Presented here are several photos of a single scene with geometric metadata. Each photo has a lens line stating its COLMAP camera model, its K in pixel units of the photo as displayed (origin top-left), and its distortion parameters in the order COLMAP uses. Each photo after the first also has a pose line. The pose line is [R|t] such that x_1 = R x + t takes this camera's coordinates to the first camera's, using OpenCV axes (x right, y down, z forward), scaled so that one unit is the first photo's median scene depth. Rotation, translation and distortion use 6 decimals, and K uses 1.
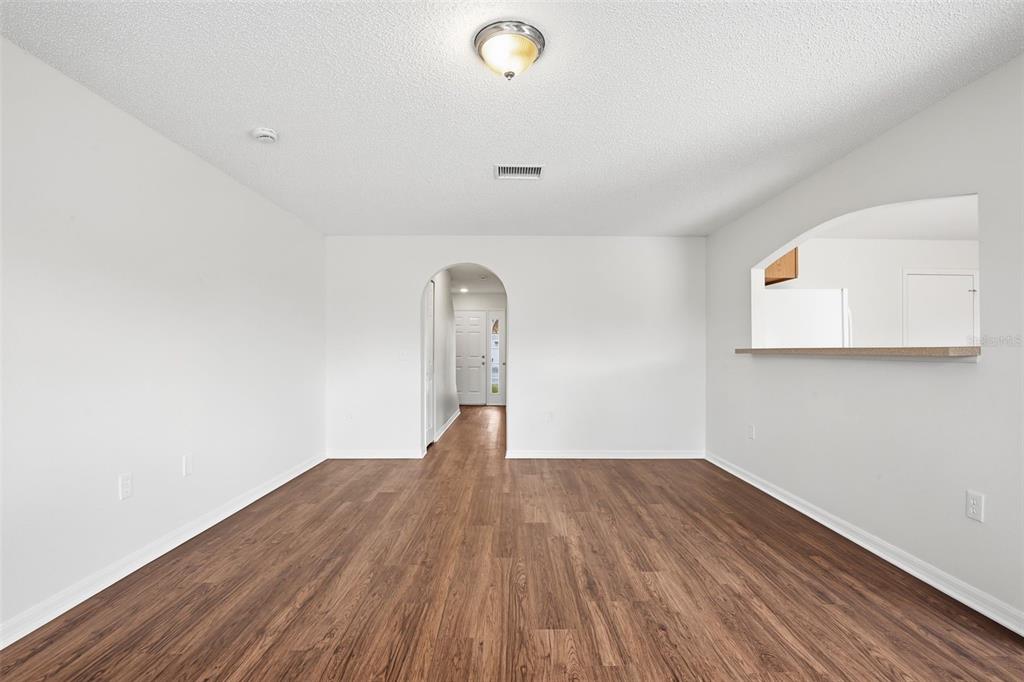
lens RADIAL K [[475.2, 0, 516.9], [0, 475.2, 347.6], [0, 0, 1]] dist [-0.036346, 0.008149]
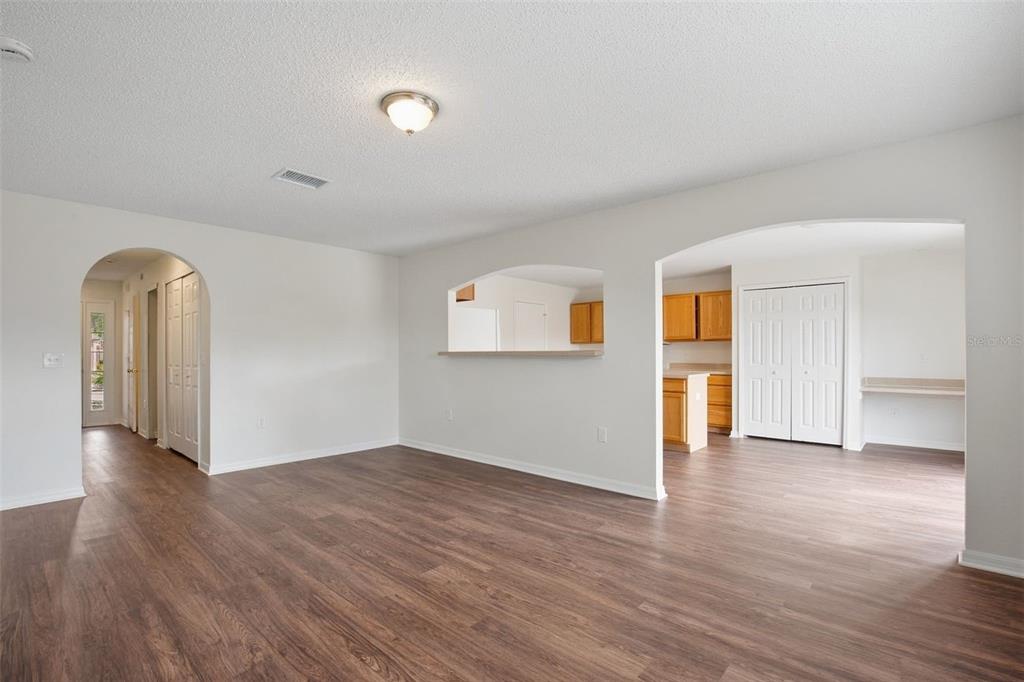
lens RADIAL K [[472.6, 0, 513.0], [0, 472.6, 350.0], [0, 0, 1]] dist [-0.035769, 0.008069]
pose [[0.674943, -0.000302, 0.737869, -0.560984], [0.002532, 0.999995, -0.001906, 0.000306], [-0.737865, 0.003154, 0.674941, -0.026740]]
